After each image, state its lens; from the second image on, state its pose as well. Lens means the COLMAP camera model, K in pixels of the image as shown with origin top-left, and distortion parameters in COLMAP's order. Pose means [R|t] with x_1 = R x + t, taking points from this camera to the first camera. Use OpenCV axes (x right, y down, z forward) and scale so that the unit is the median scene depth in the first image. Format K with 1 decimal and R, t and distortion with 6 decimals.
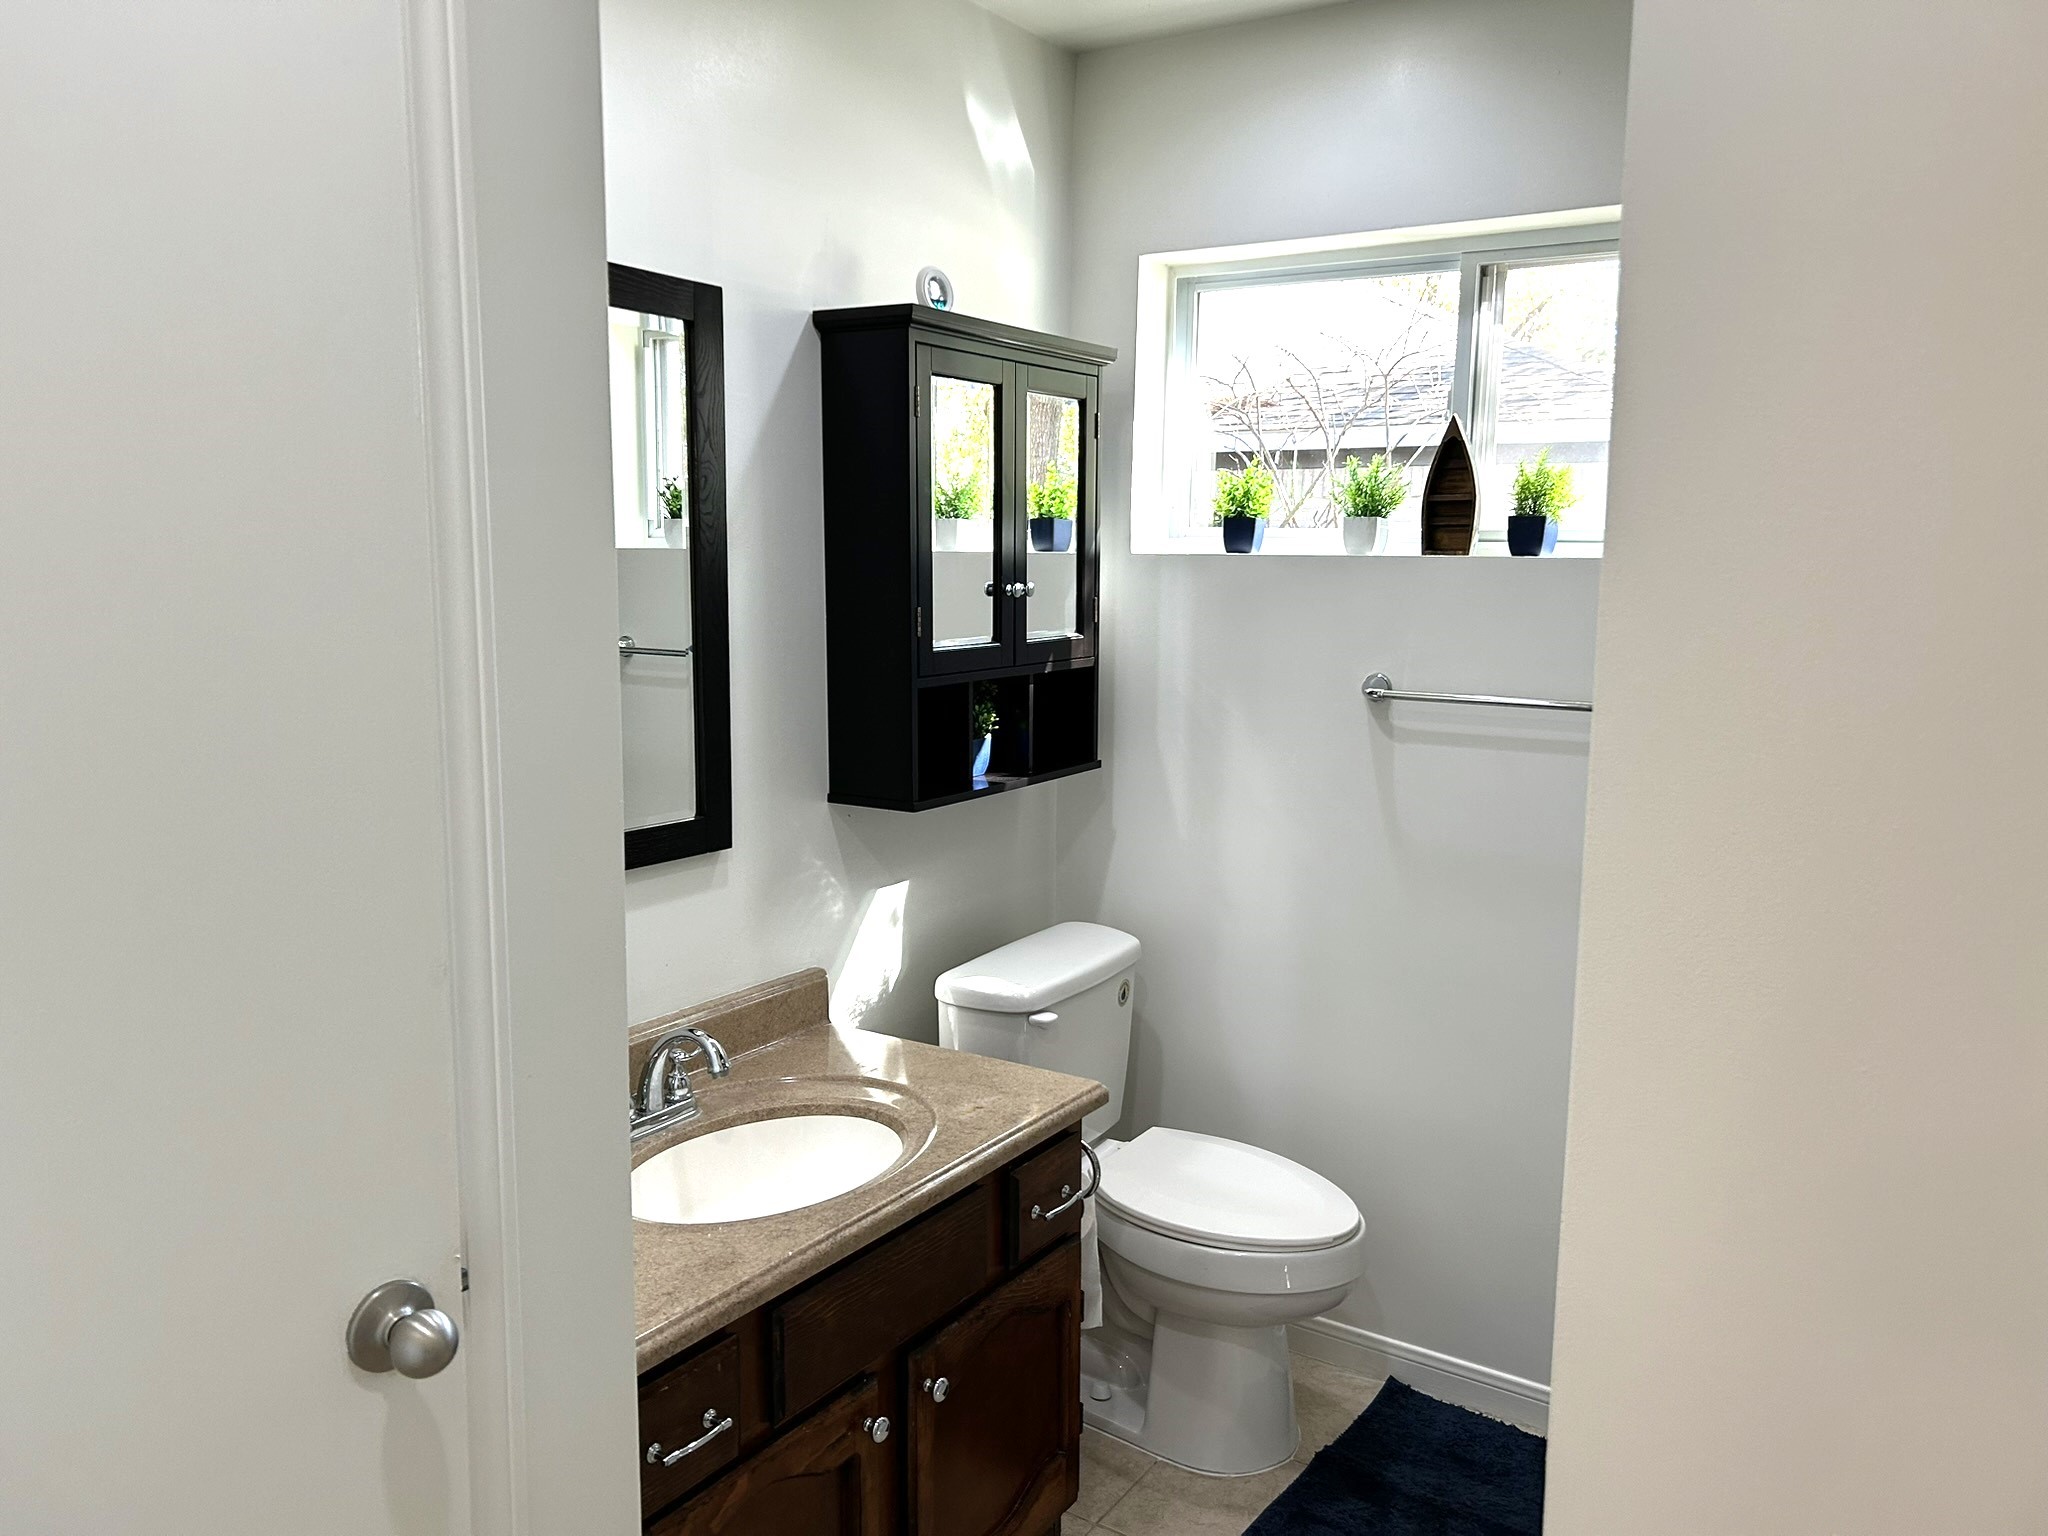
lens RADIAL K [[1527.7, 0, 1032.7], [0, 1527.7, 769.6], [0, 0, 1]] dist [0.061902, -0.068658]
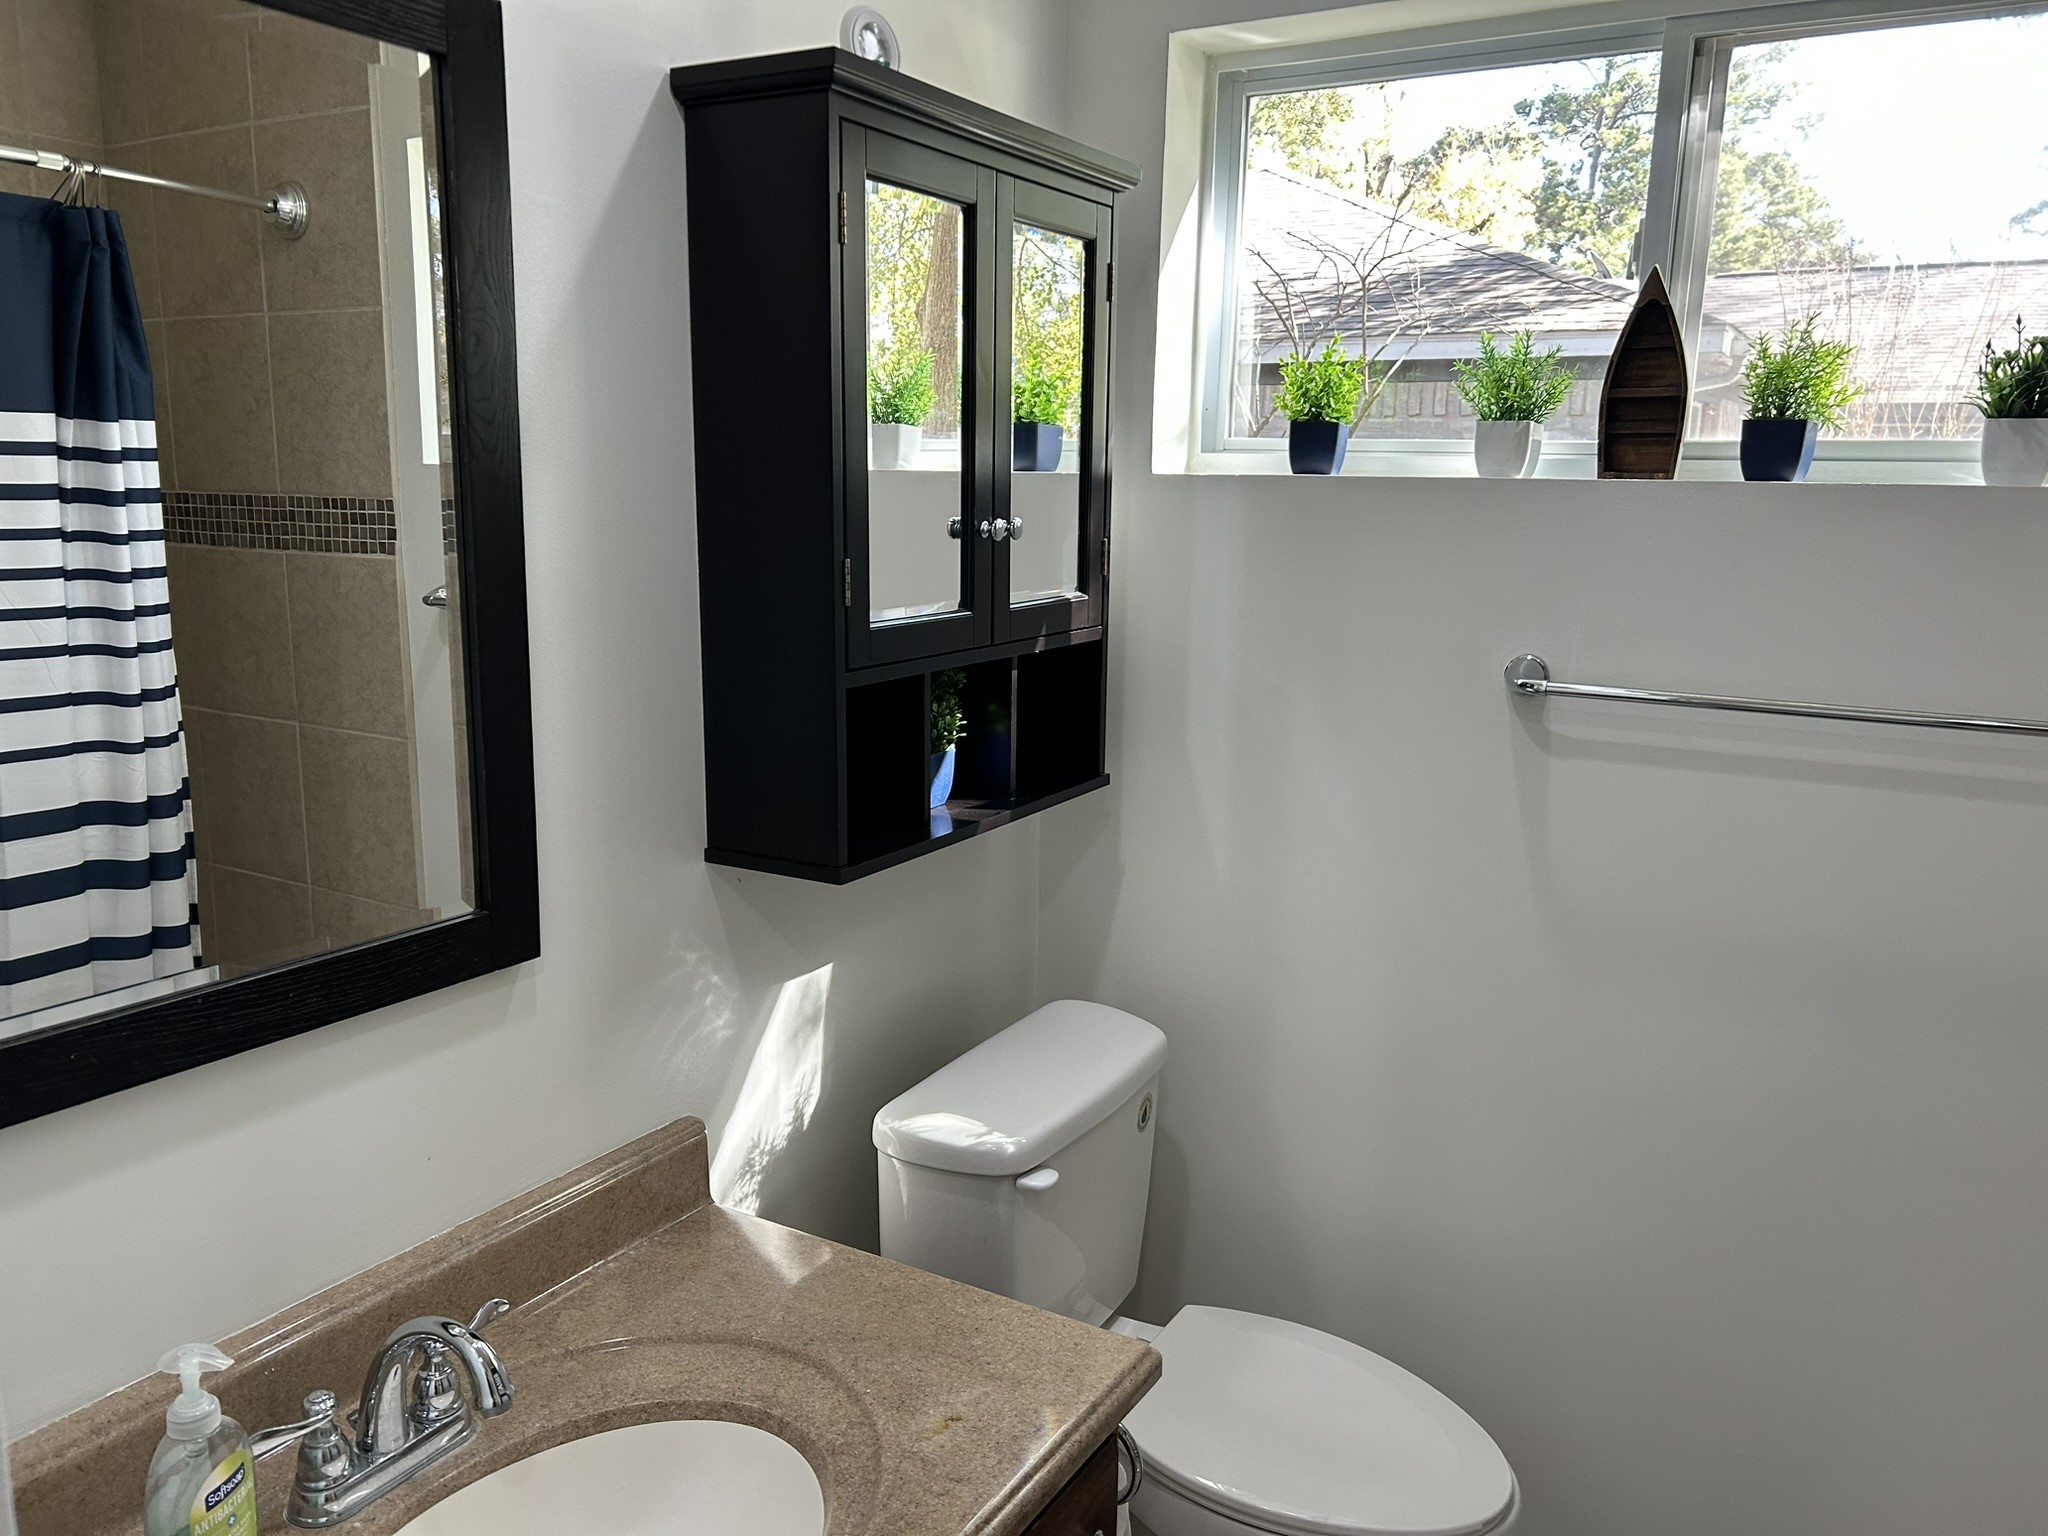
lens RADIAL K [[1527.7, 0, 1012.6], [0, 1527.7, 769.8], [0, 0, 1]] dist [0.061902, -0.068658]
pose [[0.999344, -0.000808, 0.036220, -0.027083], [-0.000921, 0.998861, 0.047705, -0.045636], [-0.036217, -0.047707, 0.998205, 0.337975]]
